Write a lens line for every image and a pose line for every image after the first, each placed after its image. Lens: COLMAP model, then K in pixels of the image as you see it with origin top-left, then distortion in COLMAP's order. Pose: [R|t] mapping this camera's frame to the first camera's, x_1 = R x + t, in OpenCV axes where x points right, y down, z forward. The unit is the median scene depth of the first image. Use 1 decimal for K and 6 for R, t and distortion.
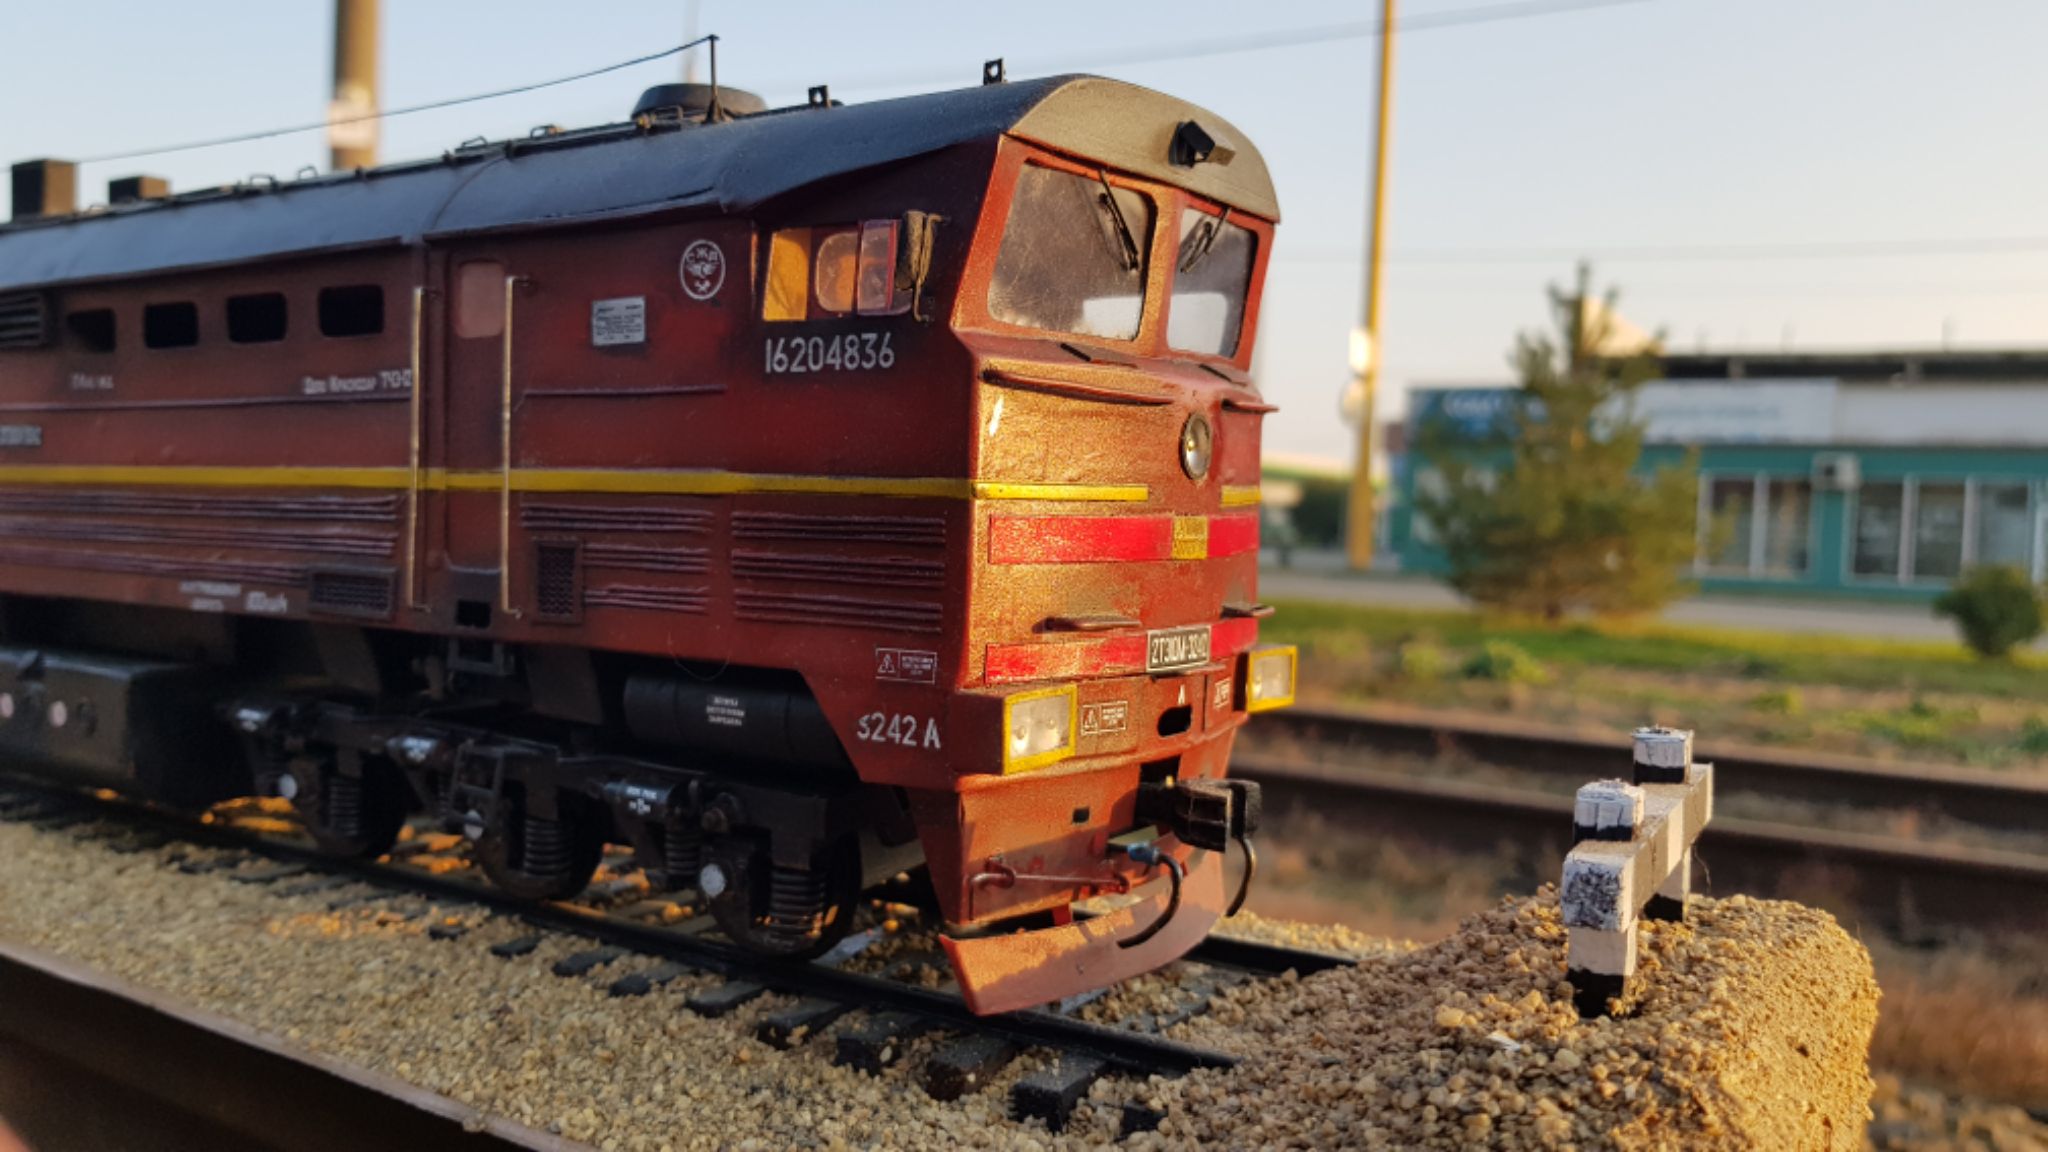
lens RADIAL K [[1621.6, 0, 991.1], [0, 1621.6, 576.5], [0, 0, 1]] dist [0.085943, -0.206675]
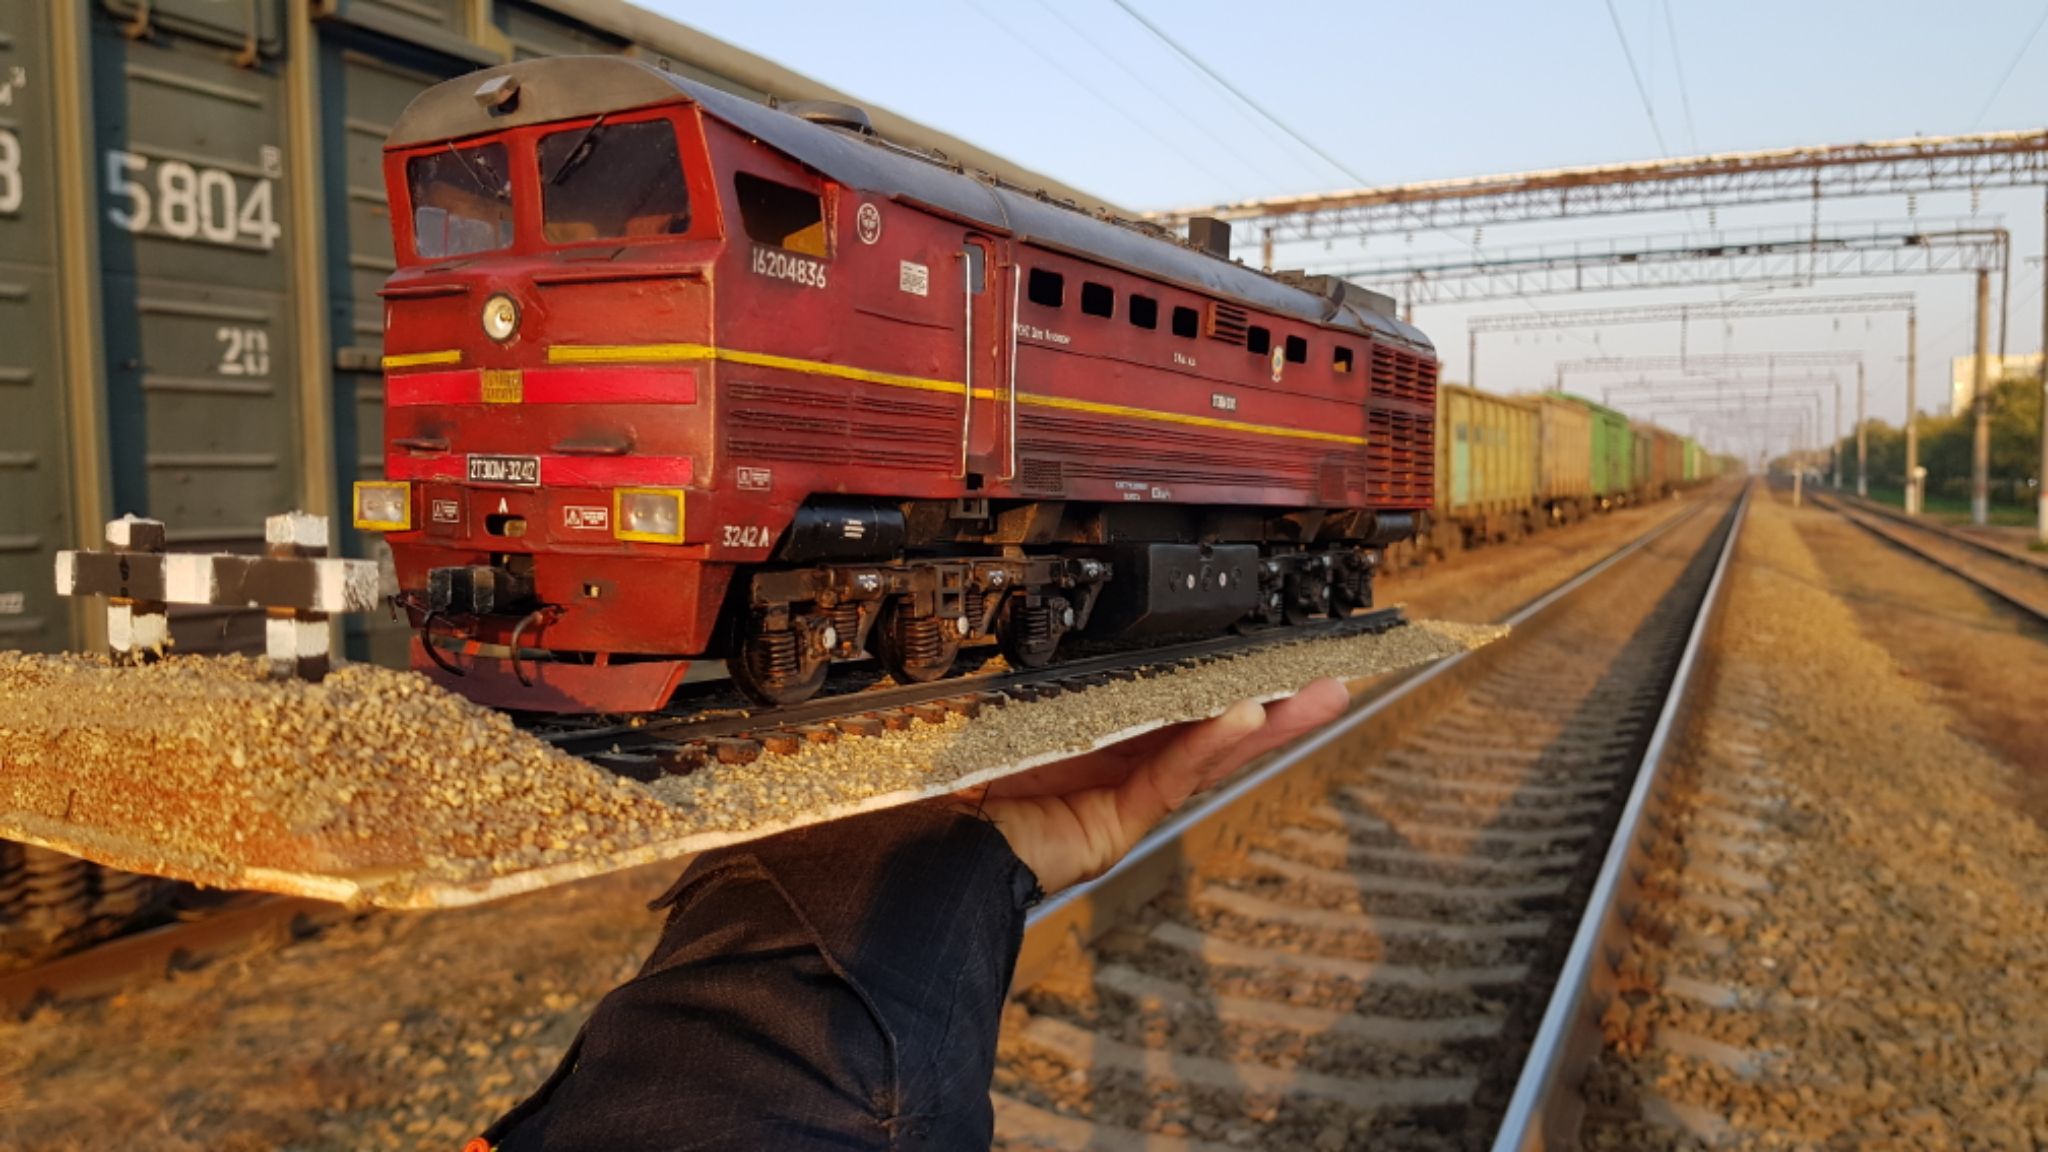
lens RADIAL K [[1298.5, 0, 1024.2], [0, 1298.5, 609.2], [0, 0, 1]] dist [0.351449, -0.312864]
pose [[0.070060, 0.065303, -0.995403, 1.326199], [-0.056687, 0.996503, 0.061385, 0.067139], [0.995931, 0.052126, 0.073517, 1.393242]]
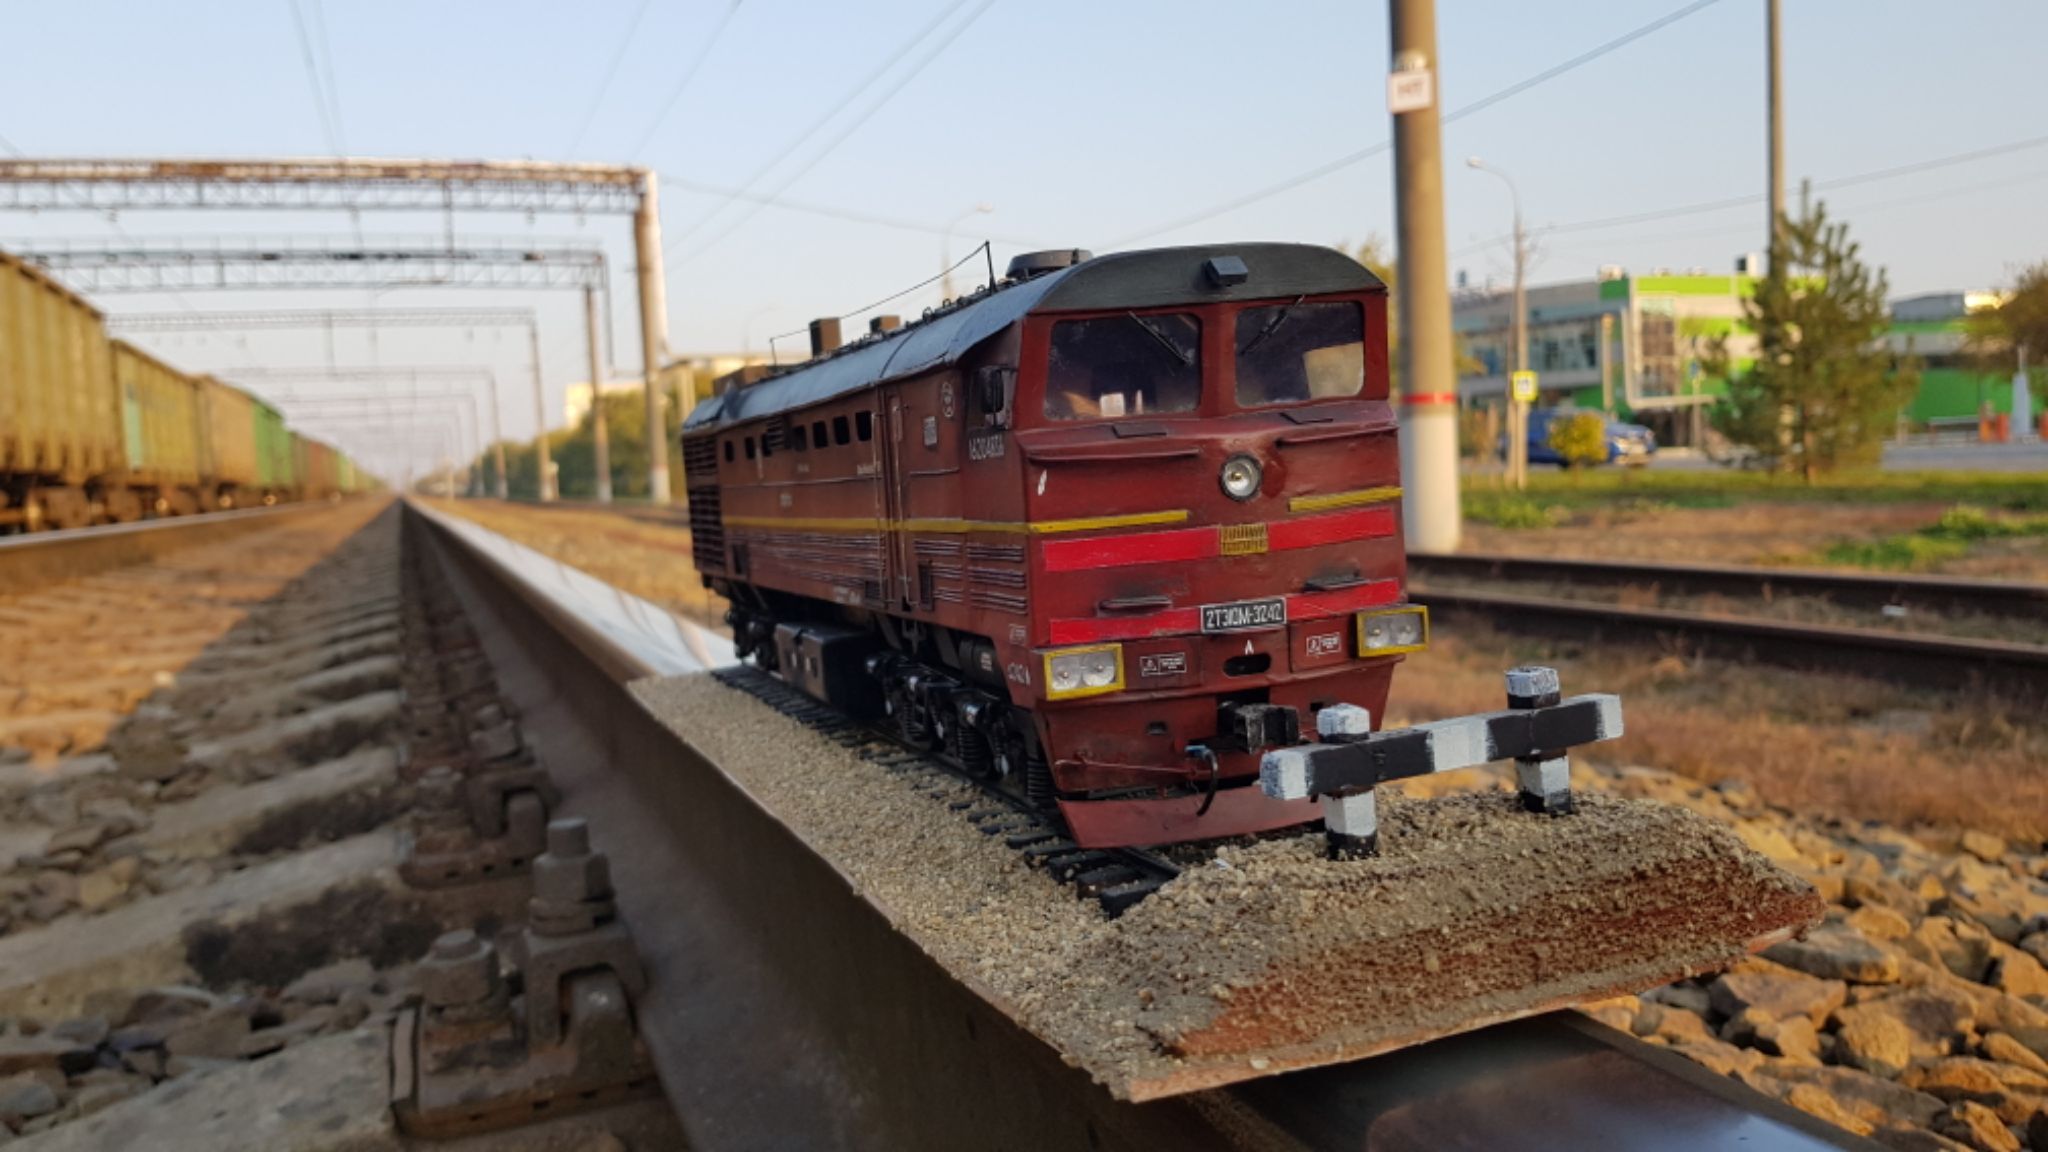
lens RADIAL K [[1621.6, 0, 991.1], [0, 1621.6, 576.5], [0, 0, 1]] dist [0.085943, -0.206675]
pose [[0.791943, -0.042865, -0.609089, 0.846883], [0.065593, 0.997733, 0.015069, -0.028258], [0.607062, -0.051885, 0.792959, -0.299680]]
